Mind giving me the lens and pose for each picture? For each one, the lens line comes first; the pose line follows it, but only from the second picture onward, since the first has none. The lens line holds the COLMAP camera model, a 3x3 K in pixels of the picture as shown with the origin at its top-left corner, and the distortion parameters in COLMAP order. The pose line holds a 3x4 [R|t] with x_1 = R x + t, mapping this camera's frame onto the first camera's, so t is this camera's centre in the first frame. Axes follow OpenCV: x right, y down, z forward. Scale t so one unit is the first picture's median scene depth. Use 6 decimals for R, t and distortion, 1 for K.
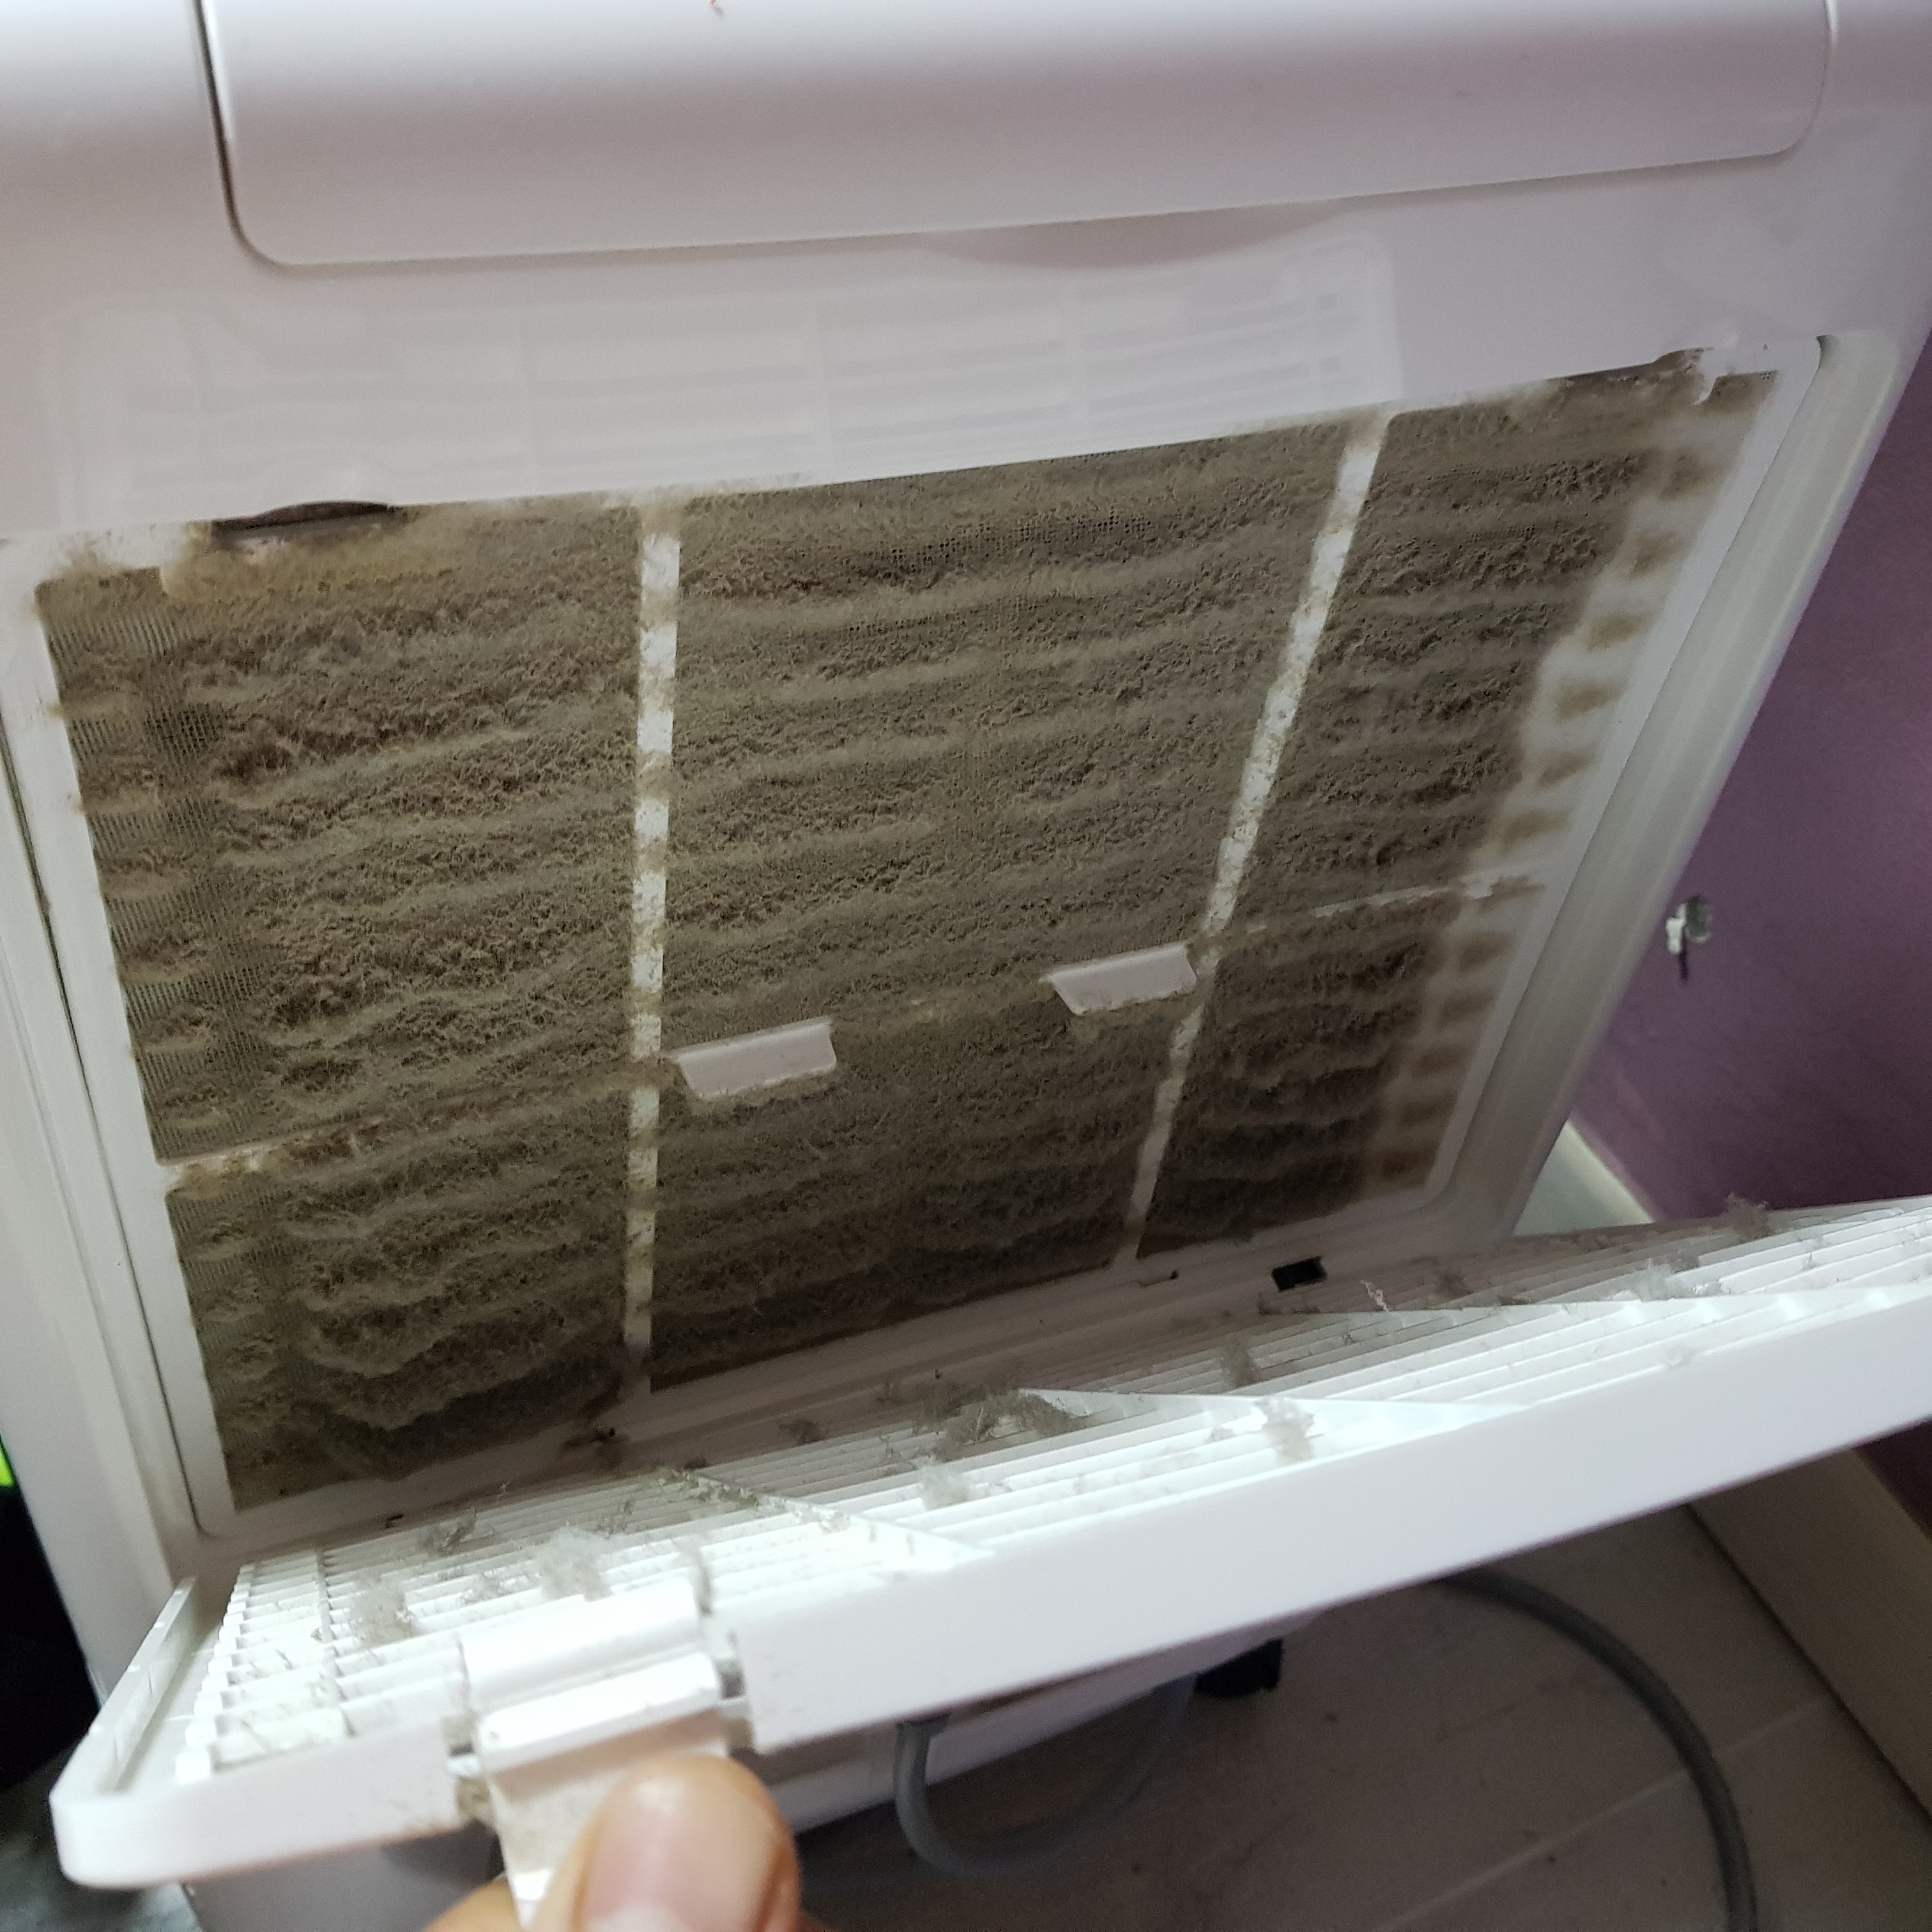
lens RADIAL K [[2105.4, 0, 939.3], [0, 2105.4, 940.0], [0, 0, 1]] dist [0.022400, 0.000000]
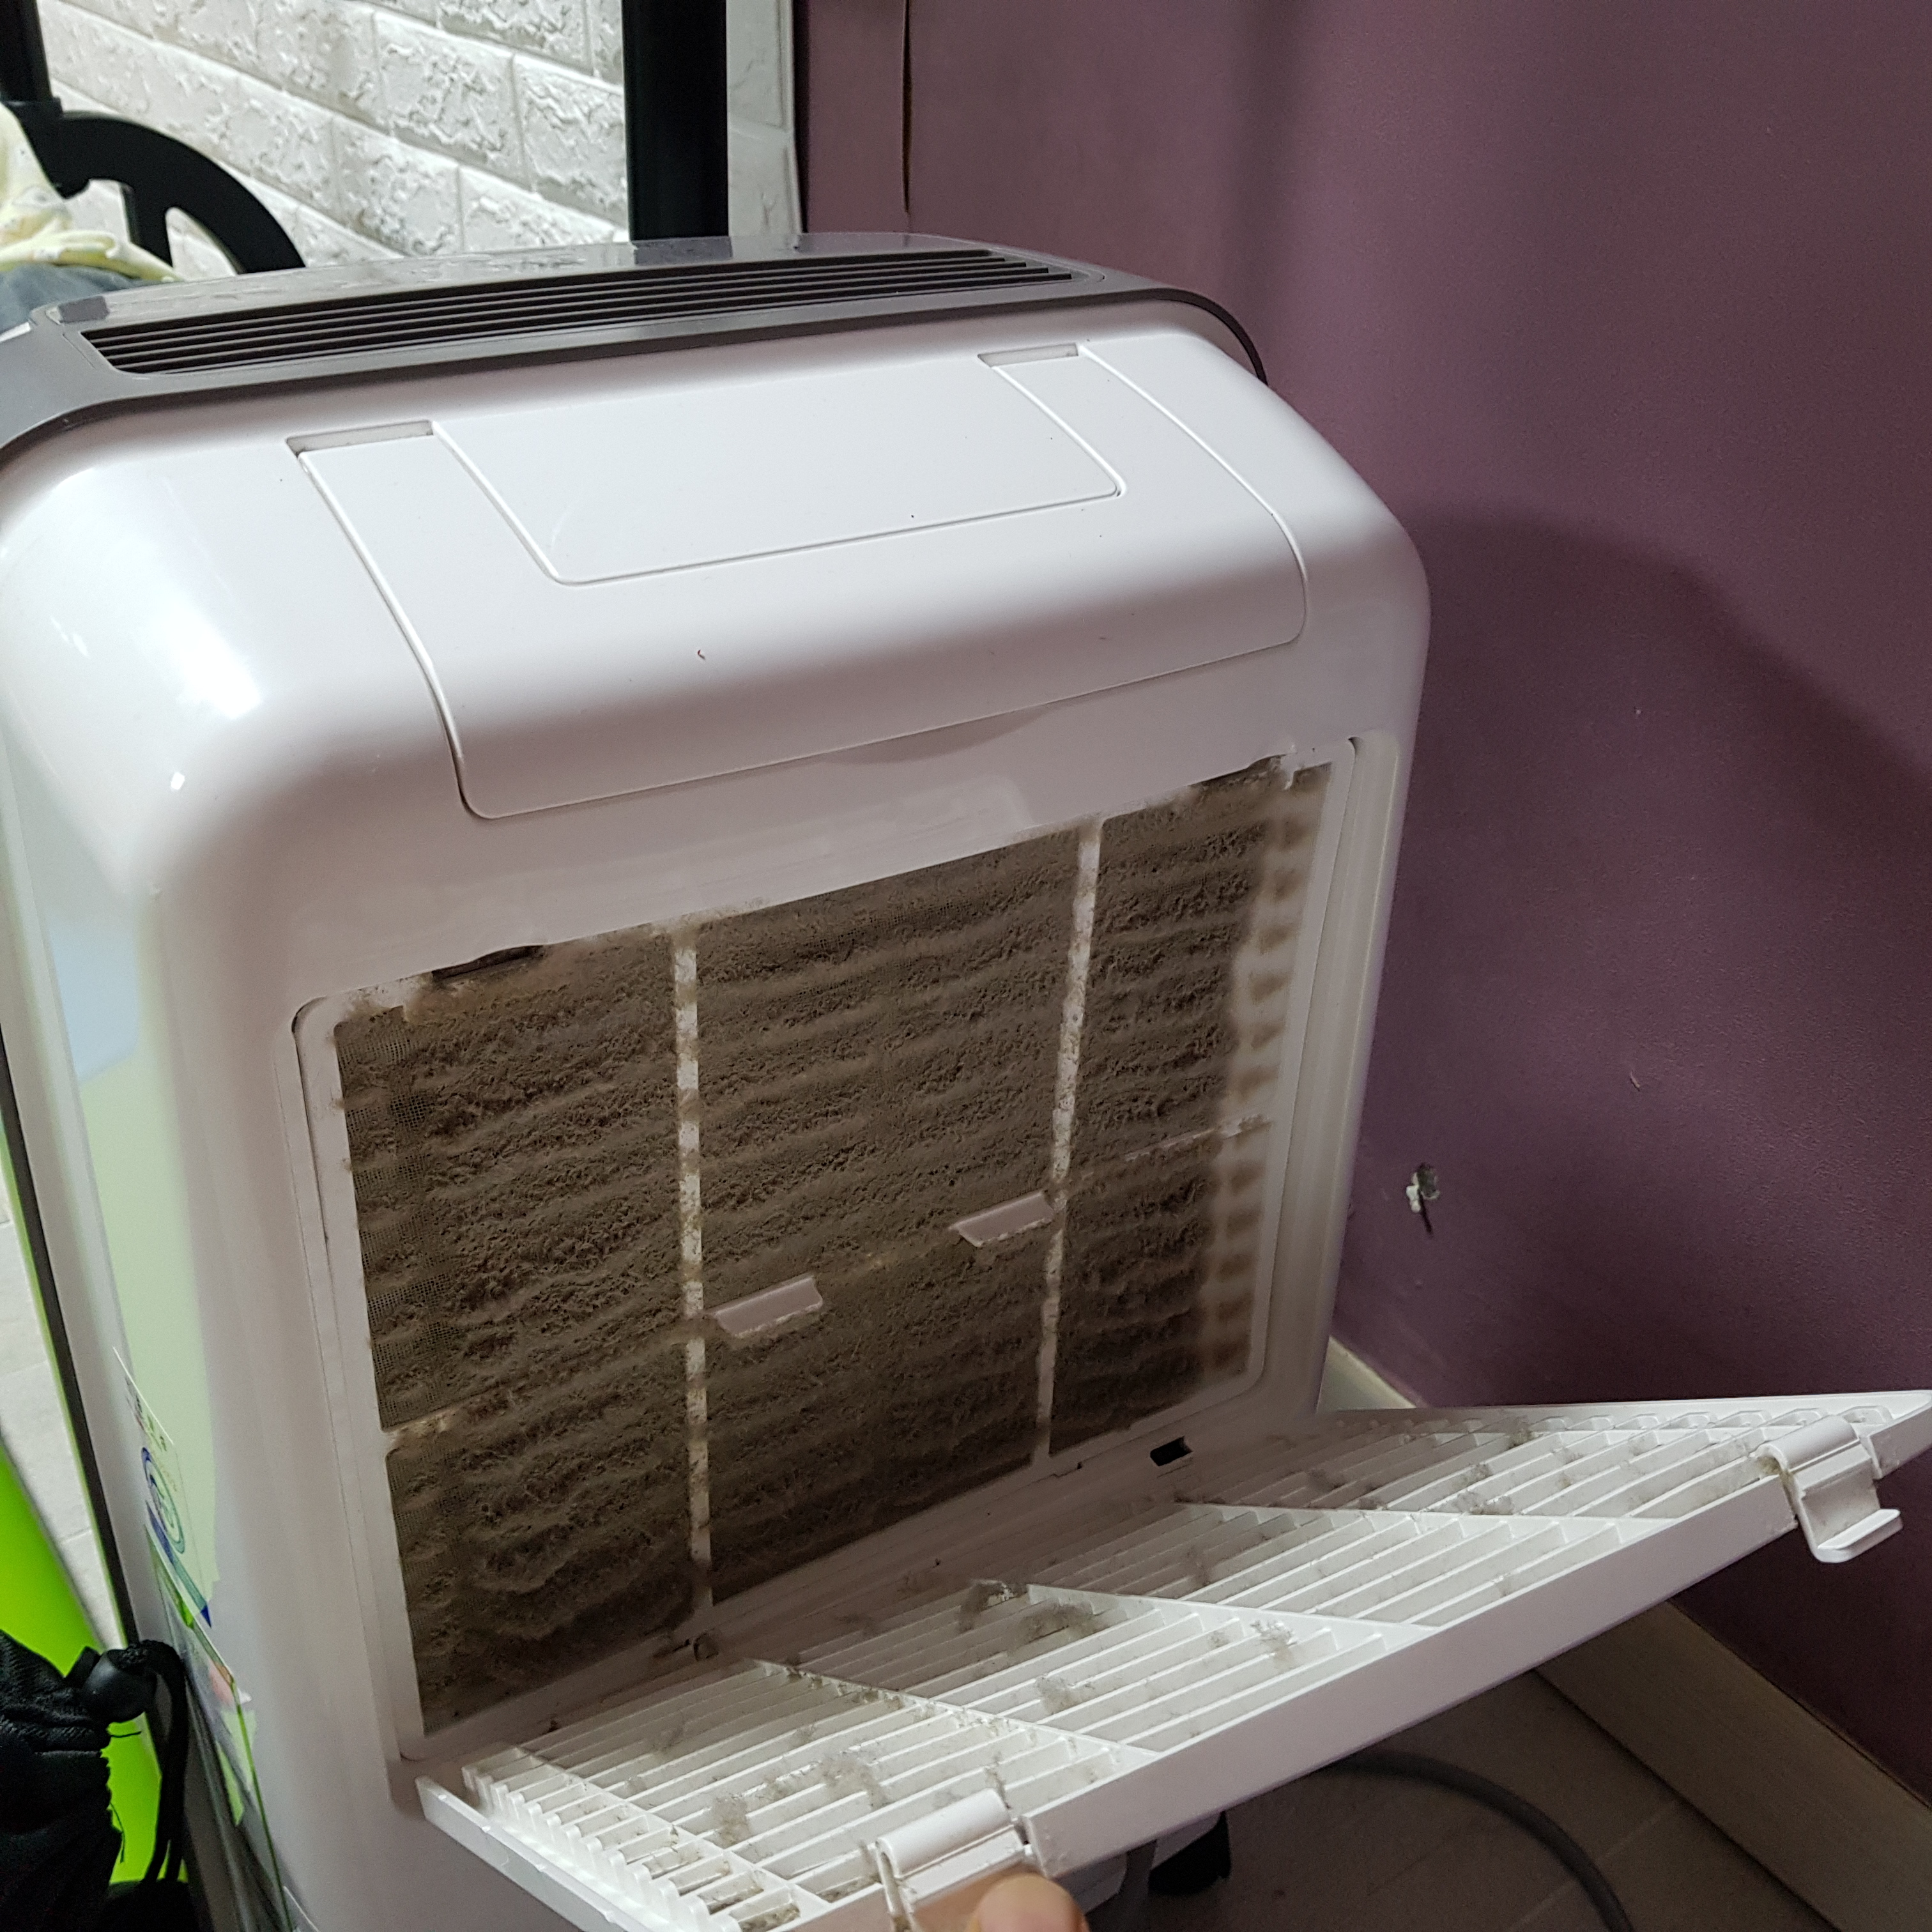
lens RADIAL K [[2105.4, 0, 965.4], [0, 2105.4, 964.7], [0, 0, 1]] dist [0.022400, 0.000000]
pose [[0.981180, -0.155271, 0.114793, -0.087962], [0.177175, 0.960306, -0.215458, 0.175991], [-0.076782, 0.231741, 0.969743, -0.504575]]
